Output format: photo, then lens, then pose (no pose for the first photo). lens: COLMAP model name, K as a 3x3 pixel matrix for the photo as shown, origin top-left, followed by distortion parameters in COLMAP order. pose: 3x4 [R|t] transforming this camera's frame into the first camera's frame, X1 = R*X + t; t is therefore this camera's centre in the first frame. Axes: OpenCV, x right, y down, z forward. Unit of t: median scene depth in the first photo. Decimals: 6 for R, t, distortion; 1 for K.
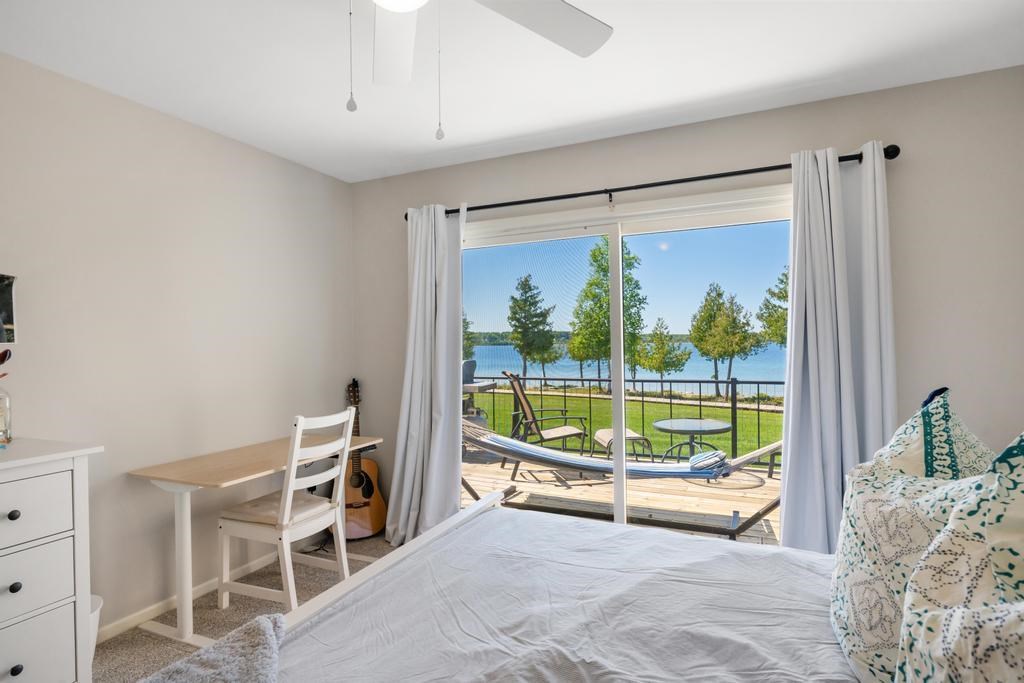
lens RADIAL K [[534.2, 0, 511.2], [0, 534.2, 352.1], [0, 0, 1]] dist [-0.027487, 0.000562]
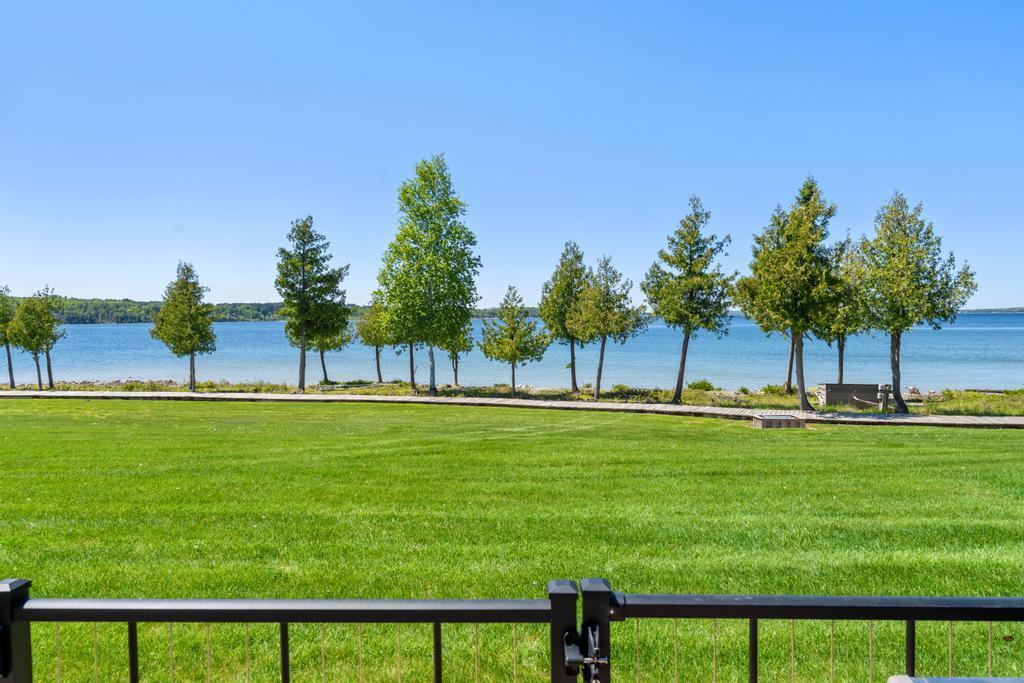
lens RADIAL K [[658.8, 0, 504.5], [0, 658.8, 344.3], [0, 0, 1]] dist [-0.003266, -0.001493]
pose [[0.923193, -0.011516, 0.384165, -0.062479], [0.003560, 0.999764, 0.021416, -0.004941], [-0.384321, -0.018404, 0.923016, 0.169754]]
